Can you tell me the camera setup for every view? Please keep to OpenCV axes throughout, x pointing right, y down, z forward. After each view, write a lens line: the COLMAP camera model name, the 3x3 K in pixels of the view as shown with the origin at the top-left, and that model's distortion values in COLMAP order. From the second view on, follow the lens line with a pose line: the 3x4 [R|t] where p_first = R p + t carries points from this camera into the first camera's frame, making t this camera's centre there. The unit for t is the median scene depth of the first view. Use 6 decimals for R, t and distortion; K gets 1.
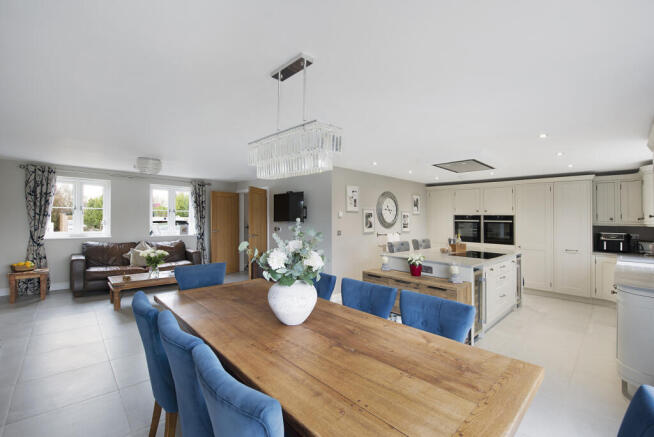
lens RADIAL K [[278.3, 0, 327.9], [0, 278.3, 210.4], [0, 0, 1]] dist [-0.020048, -0.000782]
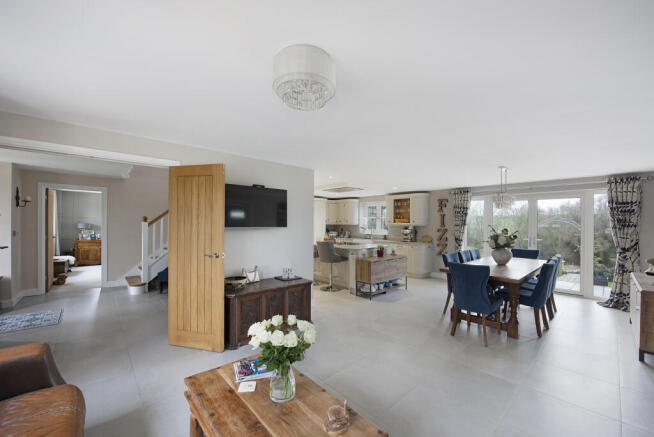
lens RADIAL K [[268.3, 0, 328.5], [0, 268.3, 220.8], [0, 0, 1]] dist [-0.002836, -0.000404]
pose [[0.010298, -0.007106, 0.999922, -0.858836], [-0.040924, 0.999134, 0.007522, 0.010883], [-0.999109, -0.040998, 0.009999, 0.847813]]
